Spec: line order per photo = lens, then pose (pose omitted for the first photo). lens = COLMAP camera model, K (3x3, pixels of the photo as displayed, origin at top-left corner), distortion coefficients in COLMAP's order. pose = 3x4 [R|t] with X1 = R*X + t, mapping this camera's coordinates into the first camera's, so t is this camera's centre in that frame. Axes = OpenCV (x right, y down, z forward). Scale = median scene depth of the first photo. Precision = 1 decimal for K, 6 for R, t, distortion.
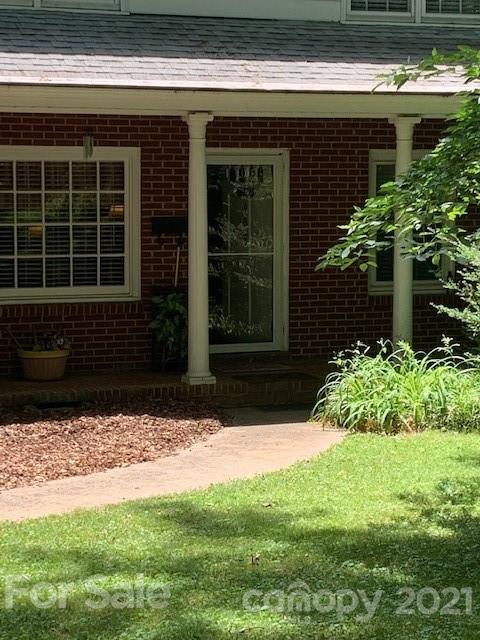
lens RADIAL K [[1629.9, 0, 241.5], [0, 1629.9, 319.4], [0, 0, 1]] dist [0.151731, 0.000000]
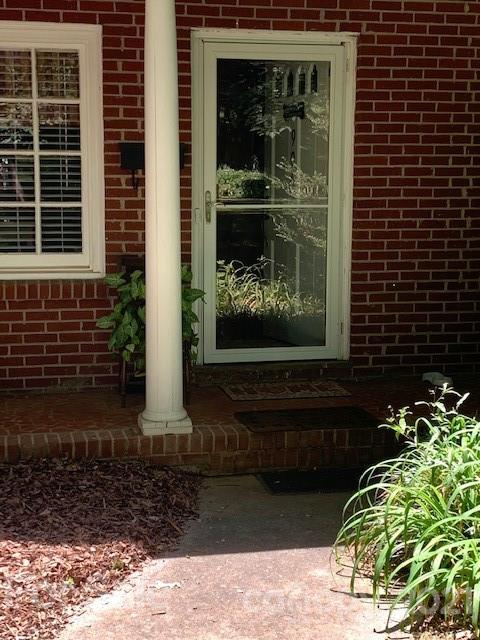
lens RADIAL K [[1059.3, 0, 237.2], [0, 1059.3, 318.8], [0, 0, 1]] dist [0.039202, 0.000000]
pose [[0.985573, 0.027588, -0.166988, 0.056112], [-0.019041, 0.998436, 0.052570, -0.018332], [0.168177, -0.048632, 0.984557, 0.609289]]
